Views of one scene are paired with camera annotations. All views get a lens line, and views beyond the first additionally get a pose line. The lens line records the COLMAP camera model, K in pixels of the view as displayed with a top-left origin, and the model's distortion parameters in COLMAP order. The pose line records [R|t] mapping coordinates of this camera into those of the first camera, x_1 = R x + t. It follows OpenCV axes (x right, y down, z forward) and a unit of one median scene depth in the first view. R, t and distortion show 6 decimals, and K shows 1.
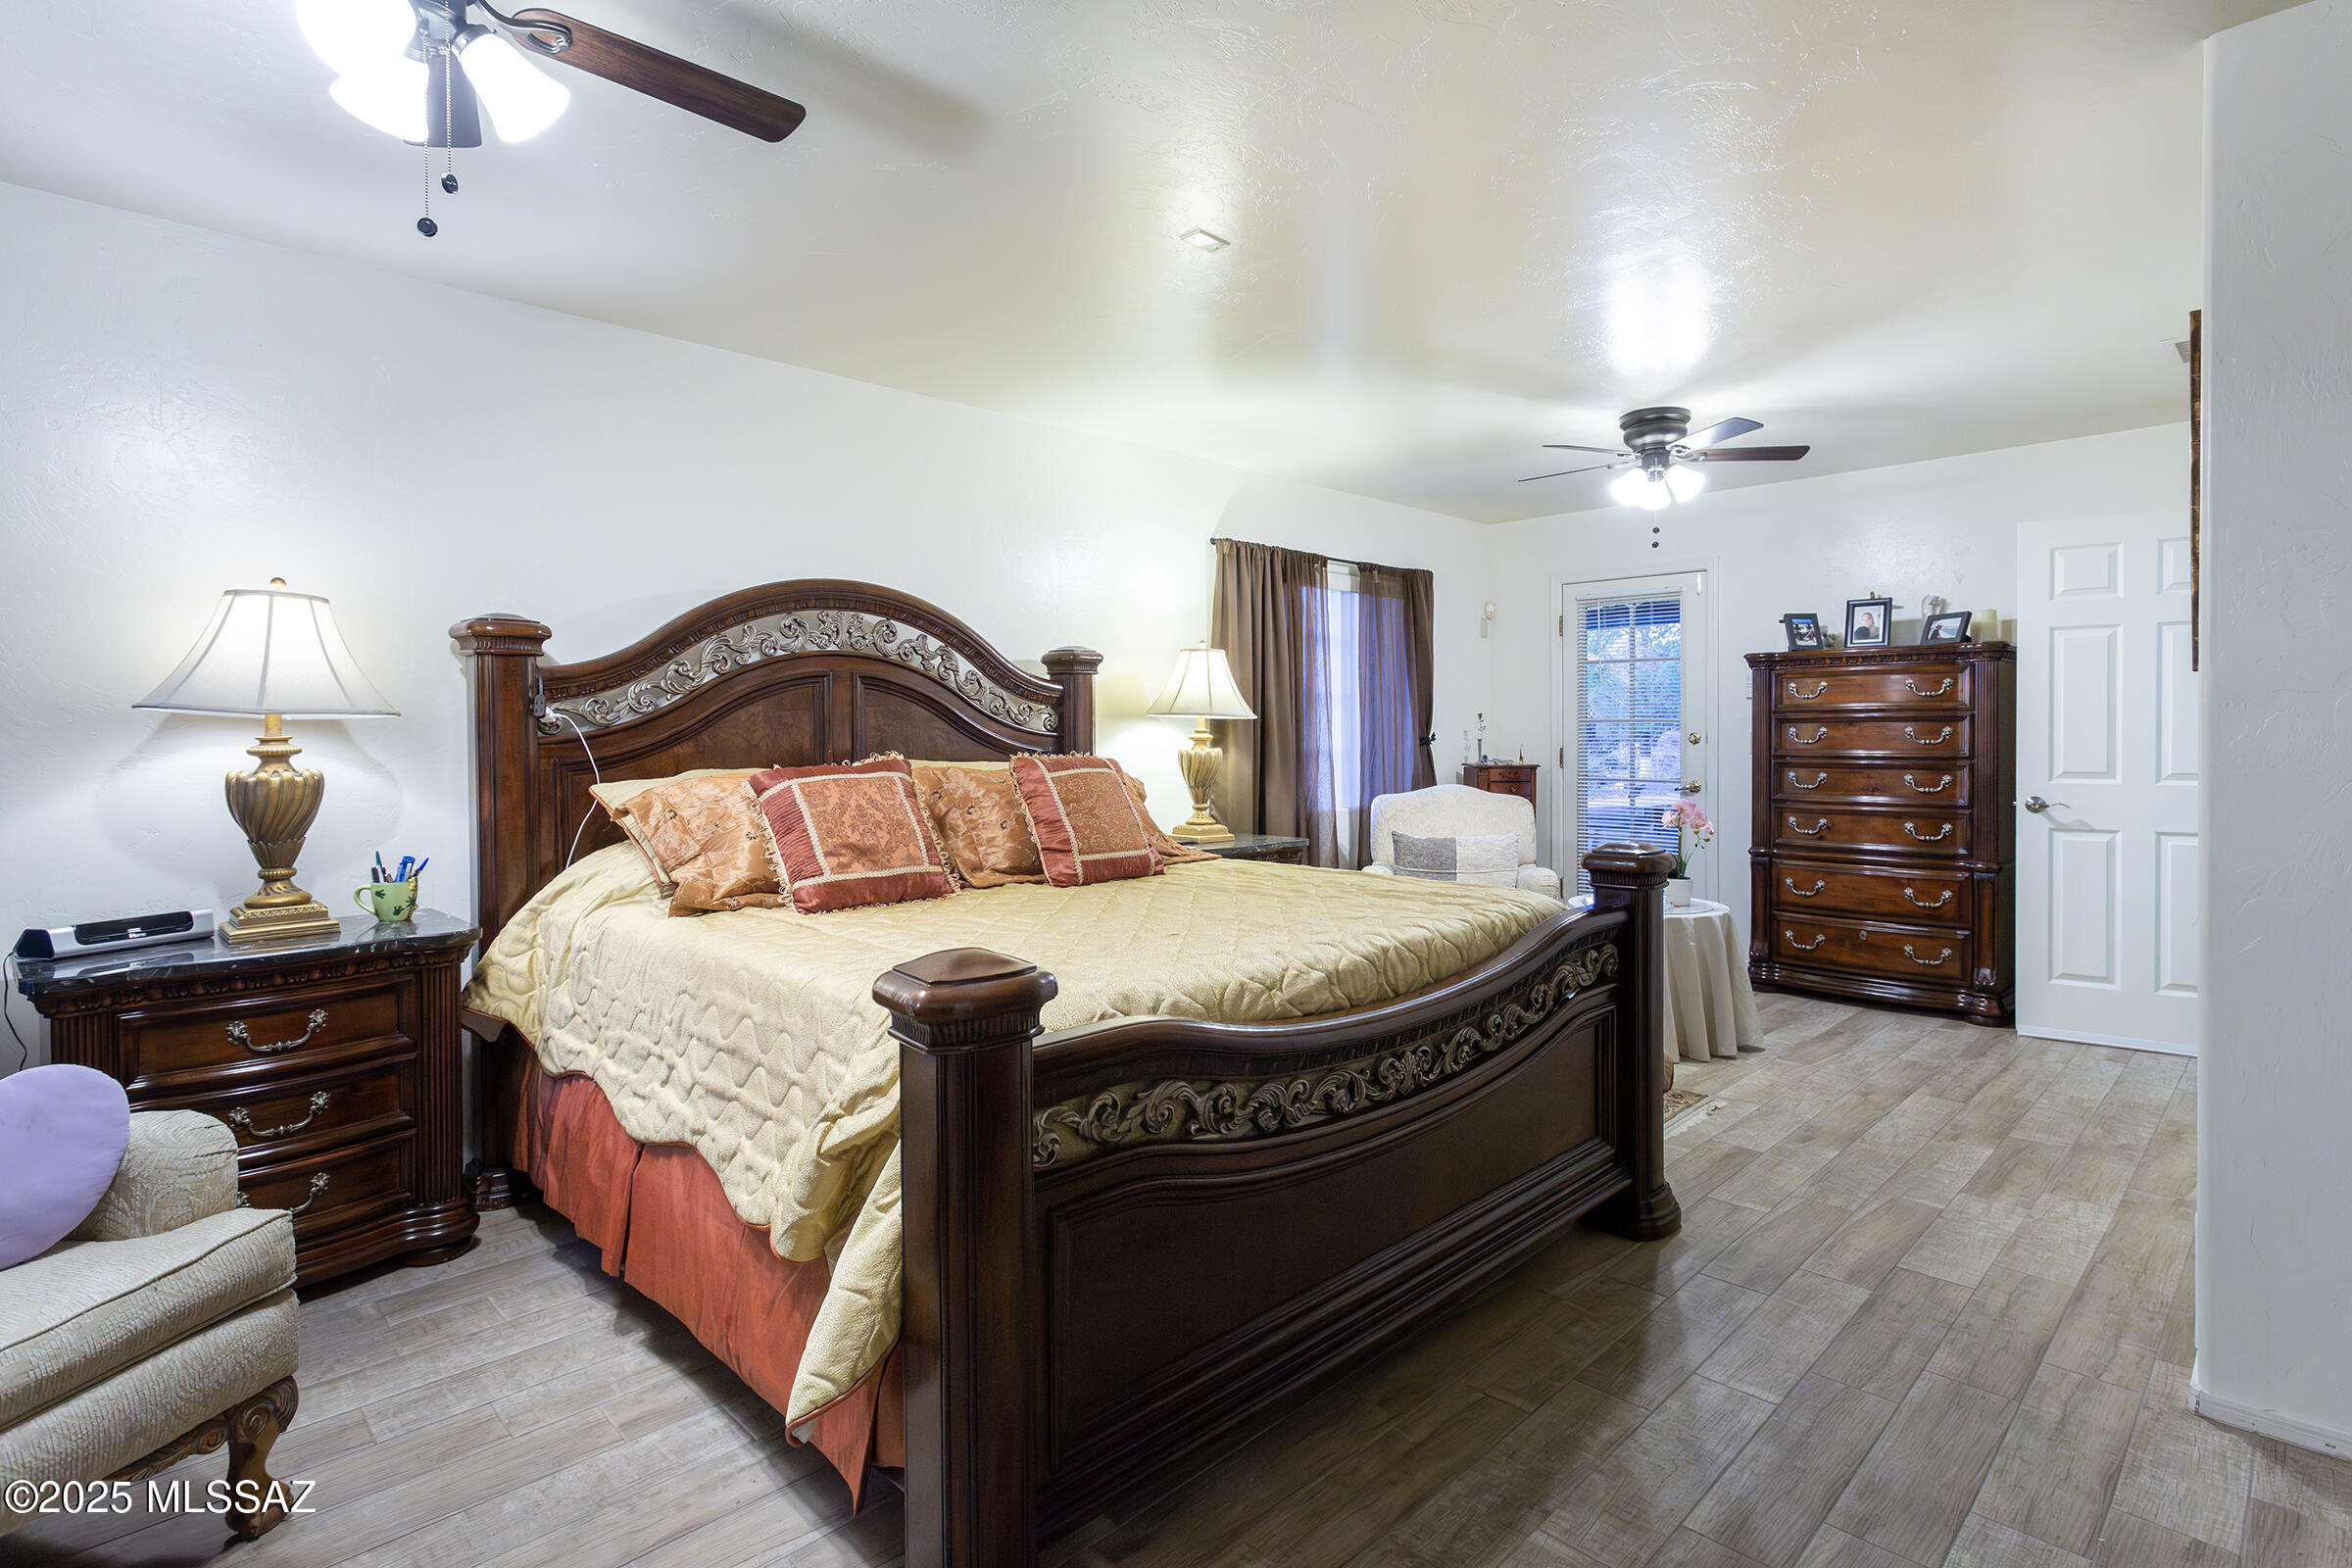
lens RADIAL K [[1136.2, 0, 1178.3], [0, 1136.2, 746.6], [0, 0, 1]] dist [0.006139, -0.004857]
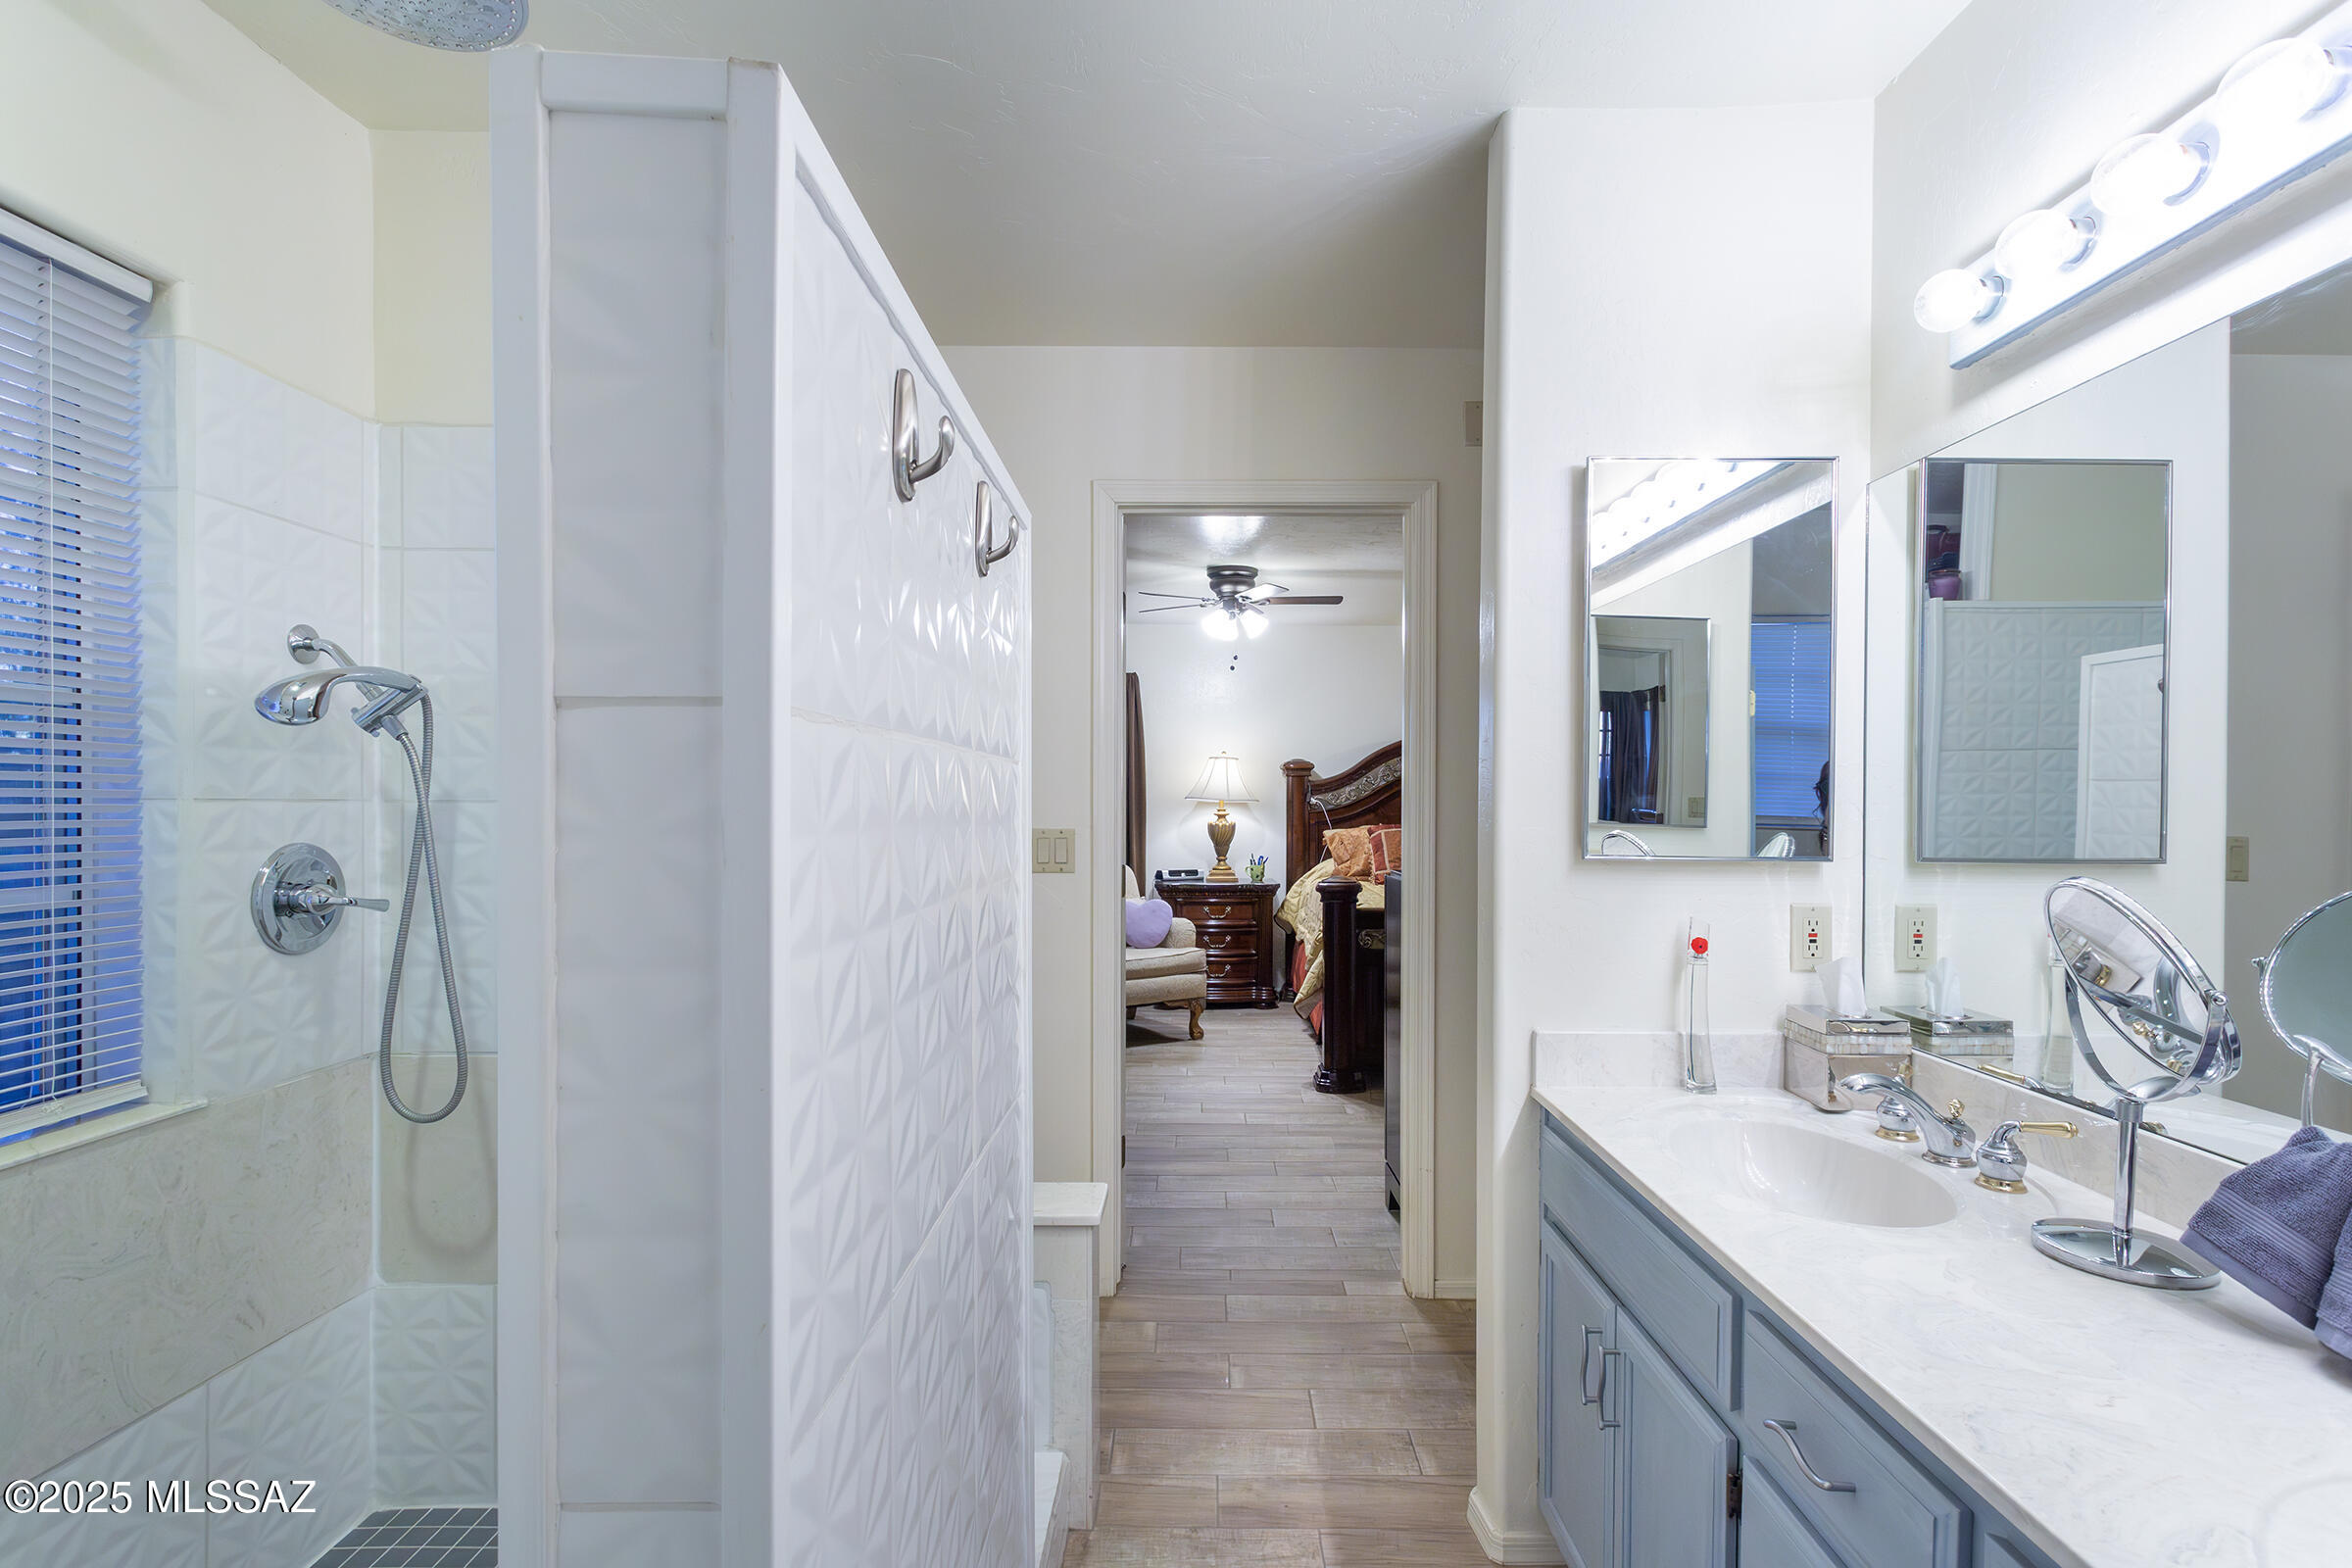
lens RADIAL K [[1136.2, 0, 1182.8], [0, 1136.2, 795.8], [0, 0, 1]] dist [0.006139, -0.004857]
pose [[0.695107, 0.004322, -0.718893, 1.129015], [-0.019310, 0.999733, -0.012661, -0.003294], [0.718647, 0.022682, 0.695005, -0.992198]]
